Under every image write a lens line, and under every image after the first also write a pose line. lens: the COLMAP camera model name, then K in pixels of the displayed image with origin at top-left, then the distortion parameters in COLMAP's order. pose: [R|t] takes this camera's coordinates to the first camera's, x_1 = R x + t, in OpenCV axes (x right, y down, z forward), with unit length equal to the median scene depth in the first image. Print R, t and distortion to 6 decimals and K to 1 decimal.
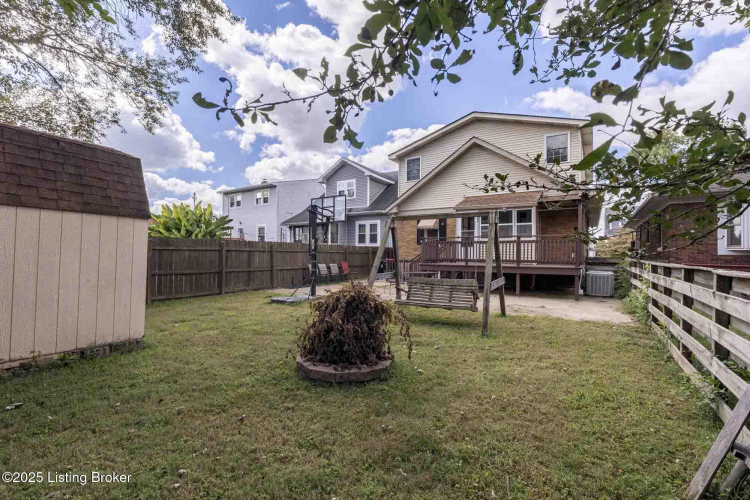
lens RADIAL K [[338.3, 0, 374.0], [0, 338.3, 251.8], [0, 0, 1]] dist [0.006356, 0.000151]
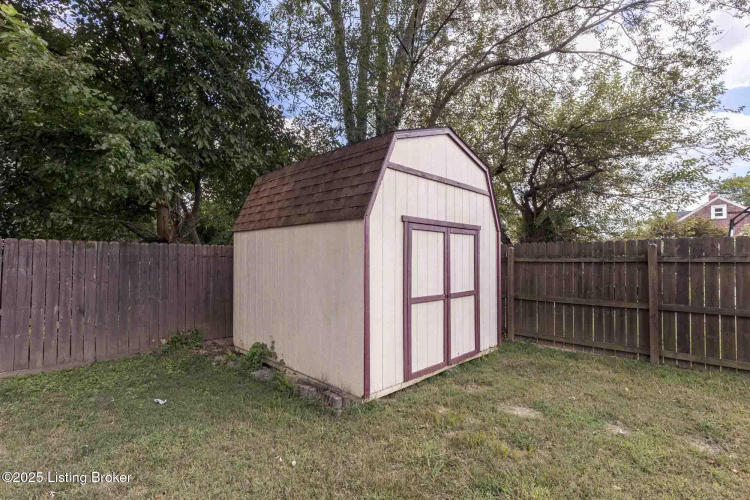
lens RADIAL K [[342.5, 0, 365.2], [0, 342.5, 256.8], [0, 0, 1]] dist [0.014484, 0.000118]
pose [[-0.220929, -0.031743, -0.974773, -0.008040], [0.004759, 0.999423, -0.033624, 0.000768], [0.975278, -0.012068, -0.220650, 0.351129]]
